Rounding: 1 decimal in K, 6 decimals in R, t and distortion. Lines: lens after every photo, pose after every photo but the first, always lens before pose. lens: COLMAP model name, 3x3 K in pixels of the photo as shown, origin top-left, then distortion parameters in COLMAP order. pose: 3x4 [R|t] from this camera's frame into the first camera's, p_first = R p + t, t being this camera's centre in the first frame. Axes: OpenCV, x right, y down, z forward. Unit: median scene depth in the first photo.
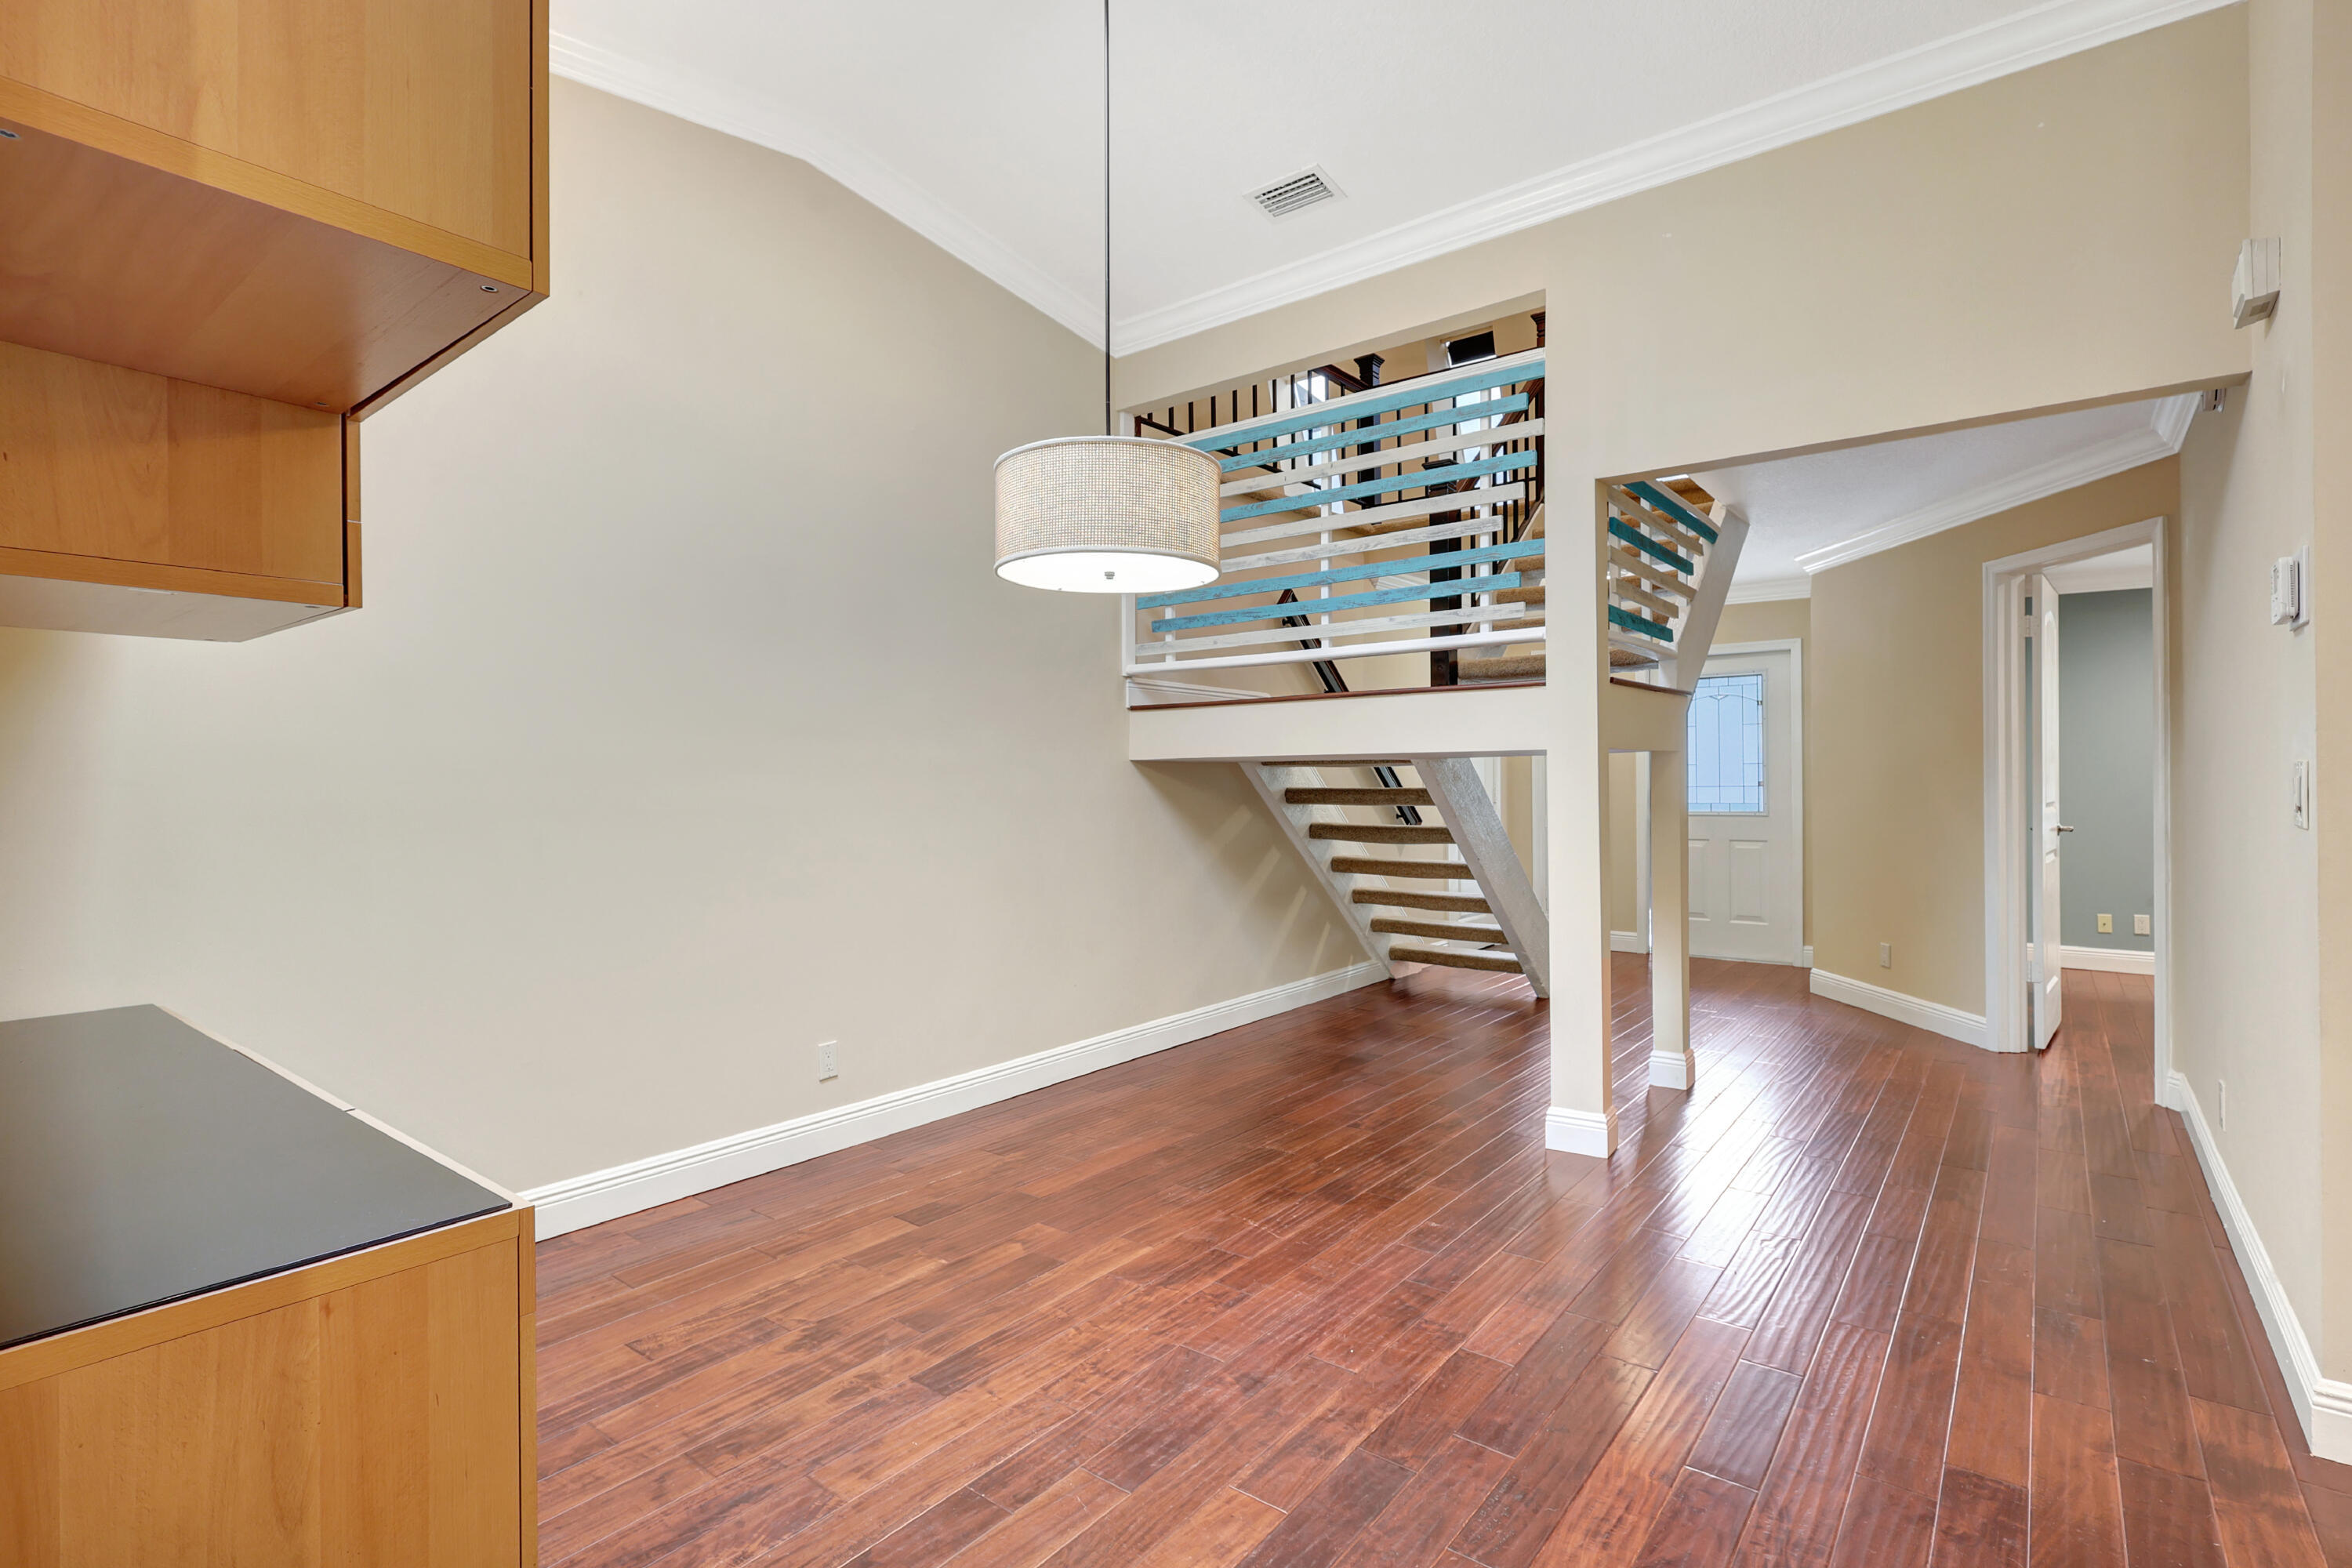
lens RADIAL K [[1099.6, 0, 1109.5], [0, 1099.6, 774.5], [0, 0, 1]] dist [-0.008059, 0.005164]
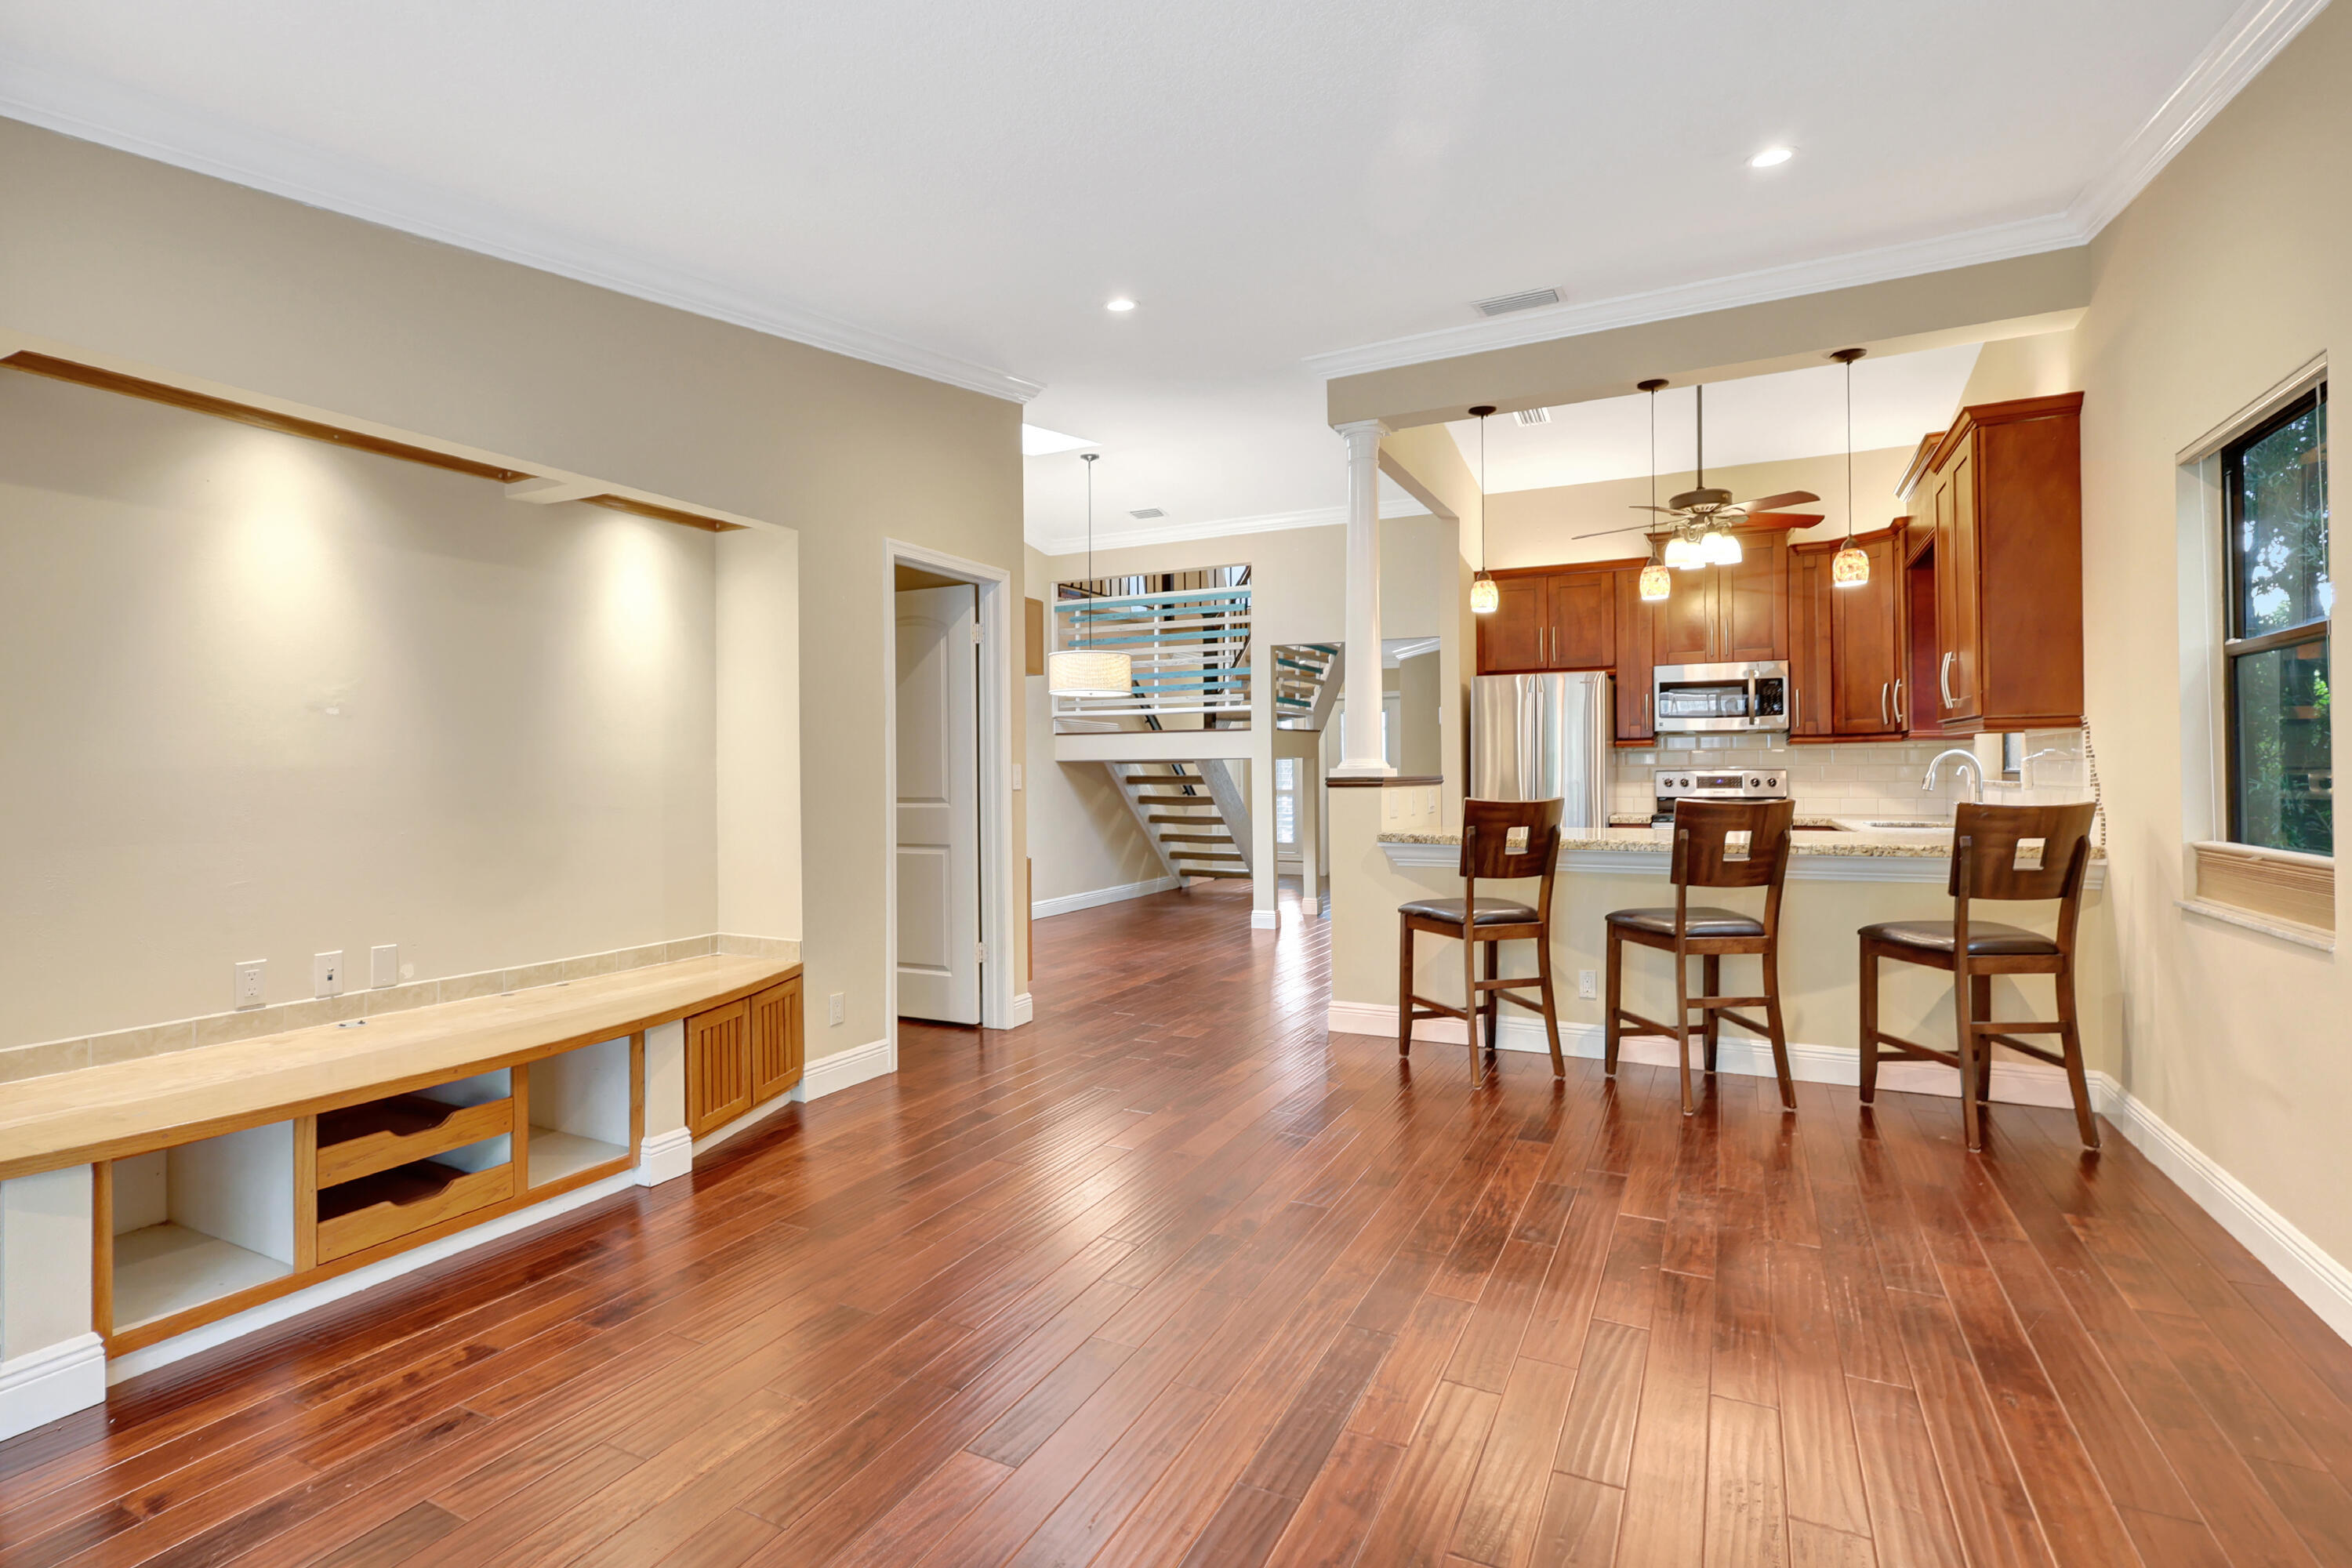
lens RADIAL K [[1099.6, 0, 1254.2], [0, 1099.6, 754.4], [0, 0, 1]] dist [-0.008059, 0.005164]
pose [[0.943518, 0.004215, 0.331295, -0.308769], [-0.000112, 0.999923, -0.012404, -0.000868], [-0.331322, 0.011666, 0.943446, -1.001280]]
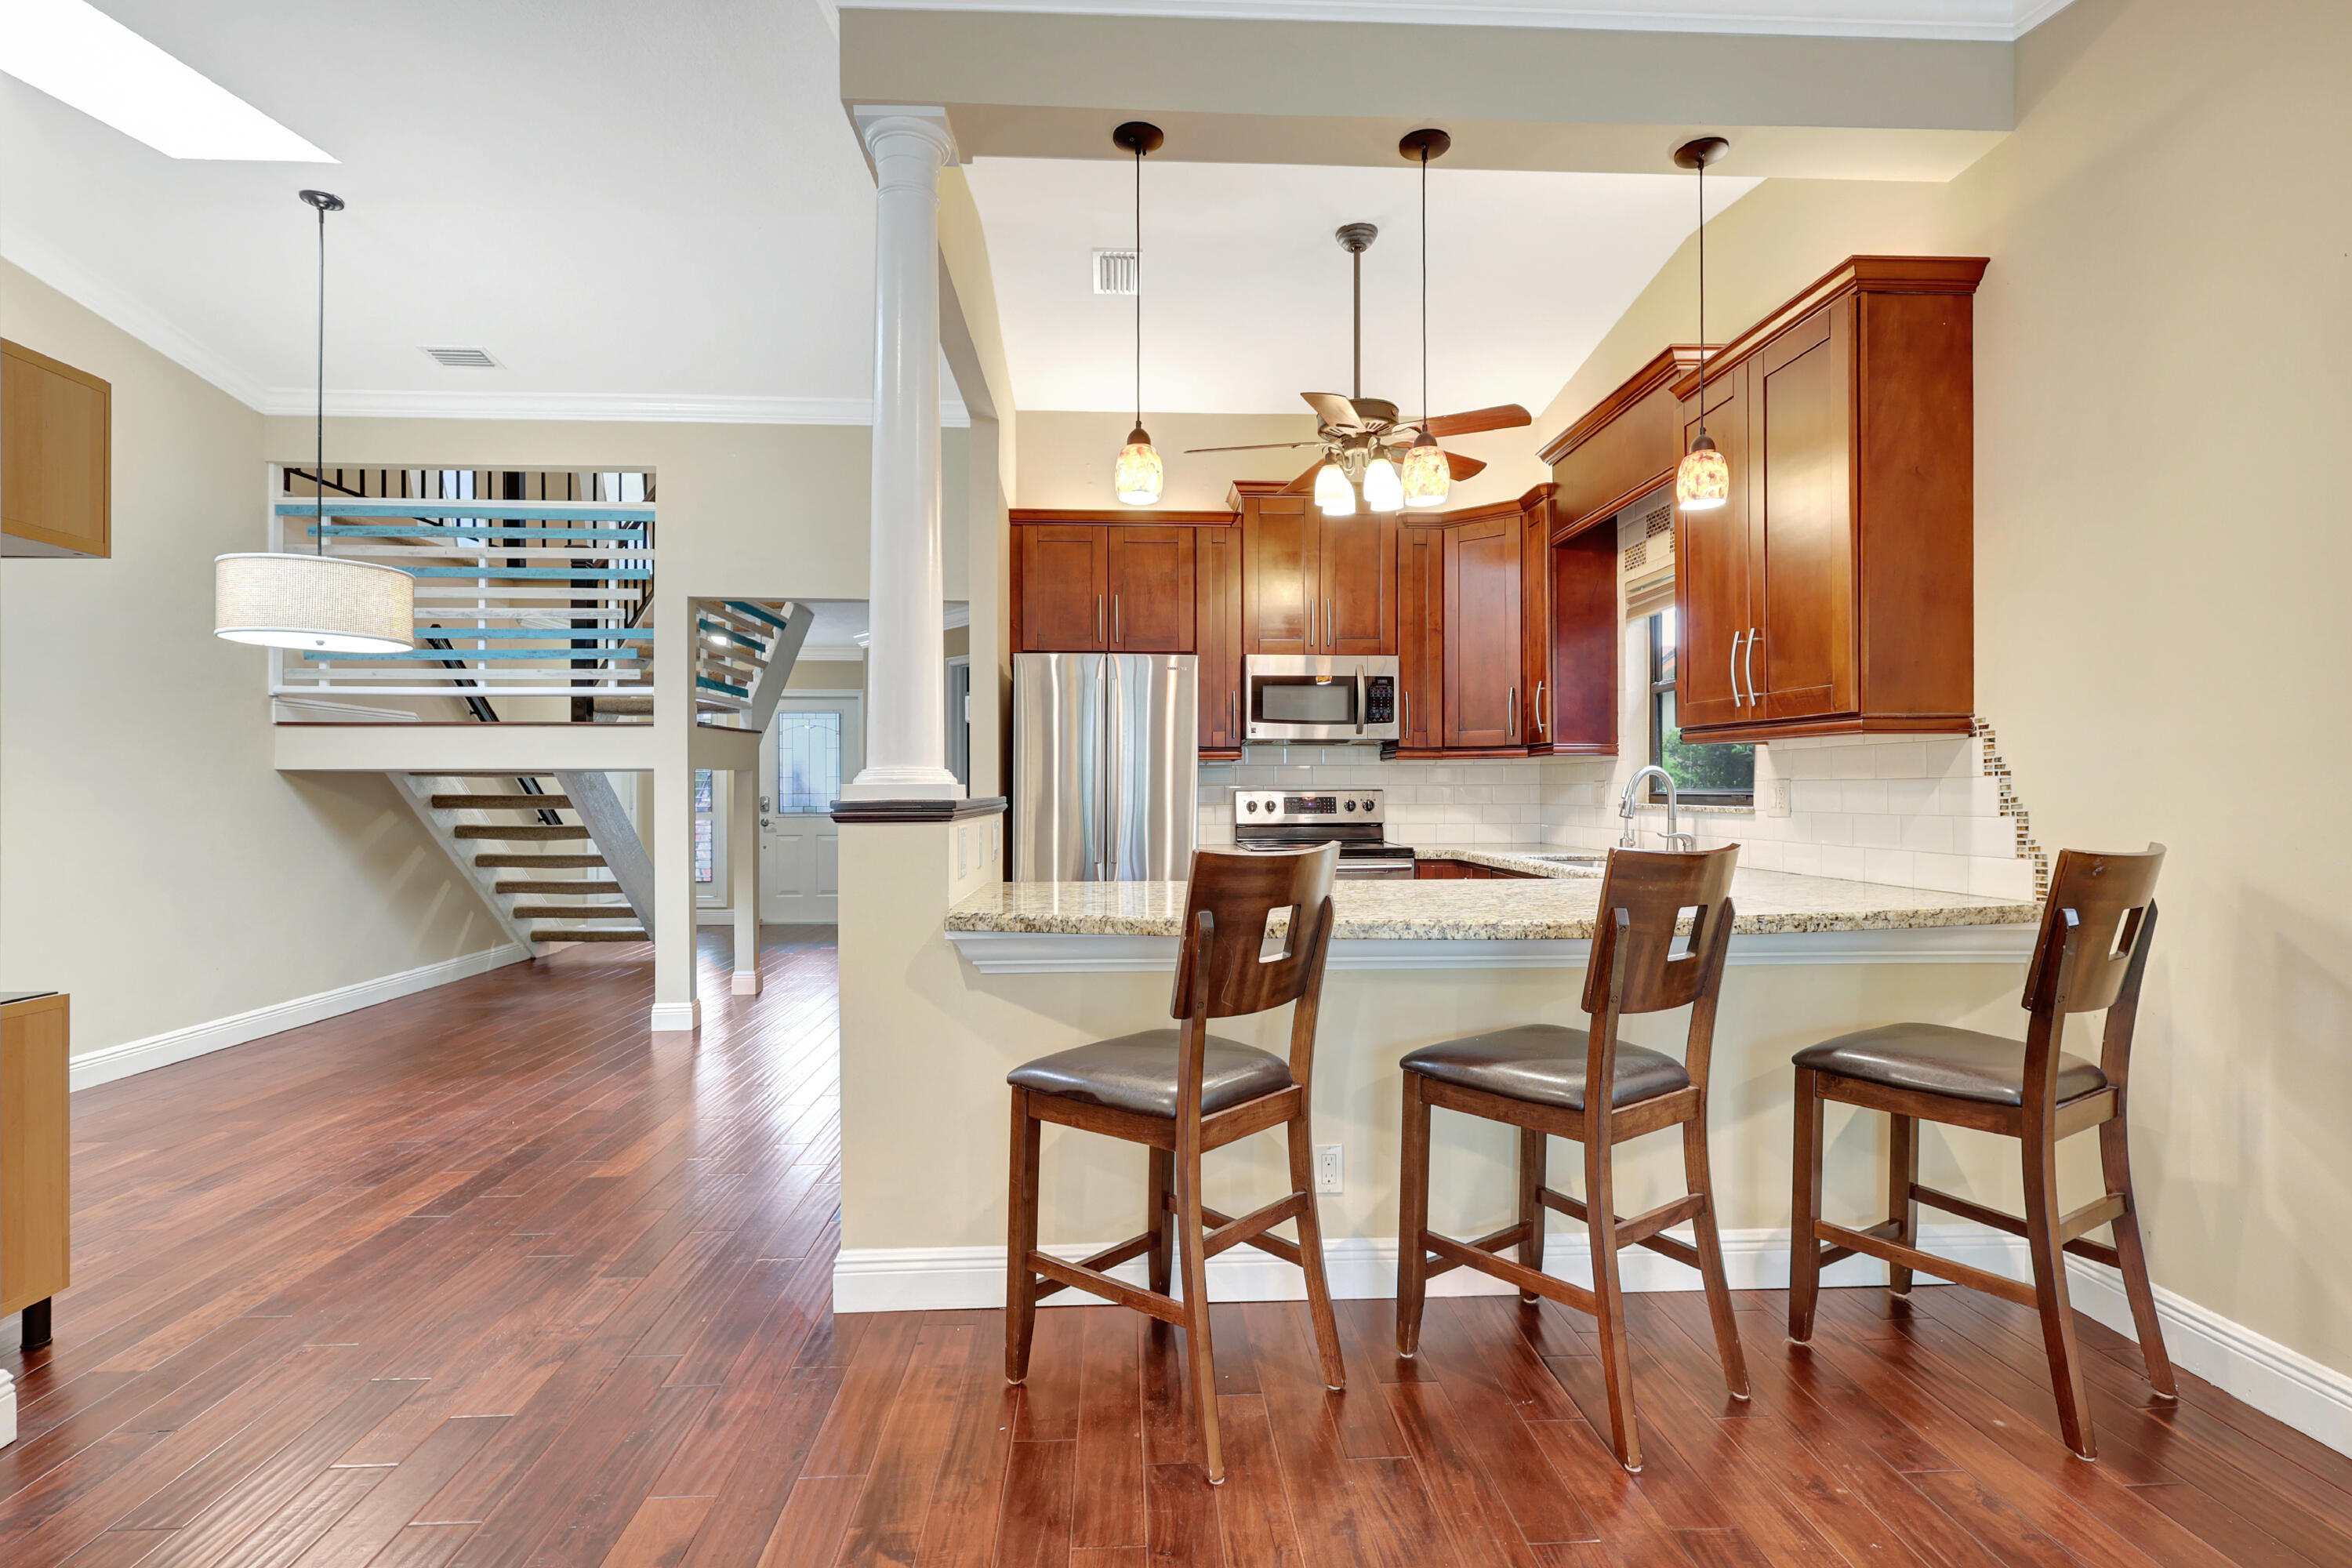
lens RADIAL K [[1099.6, 0, 1217.3], [0, 1099.6, 780.8], [0, 0, 1]] dist [-0.008059, 0.005164]
pose [[0.686258, 0.008947, 0.727303, -0.143267], [-0.005791, 0.999960, -0.006836, 0.000626], [-0.727335, 0.000479, 0.686282, -0.506313]]
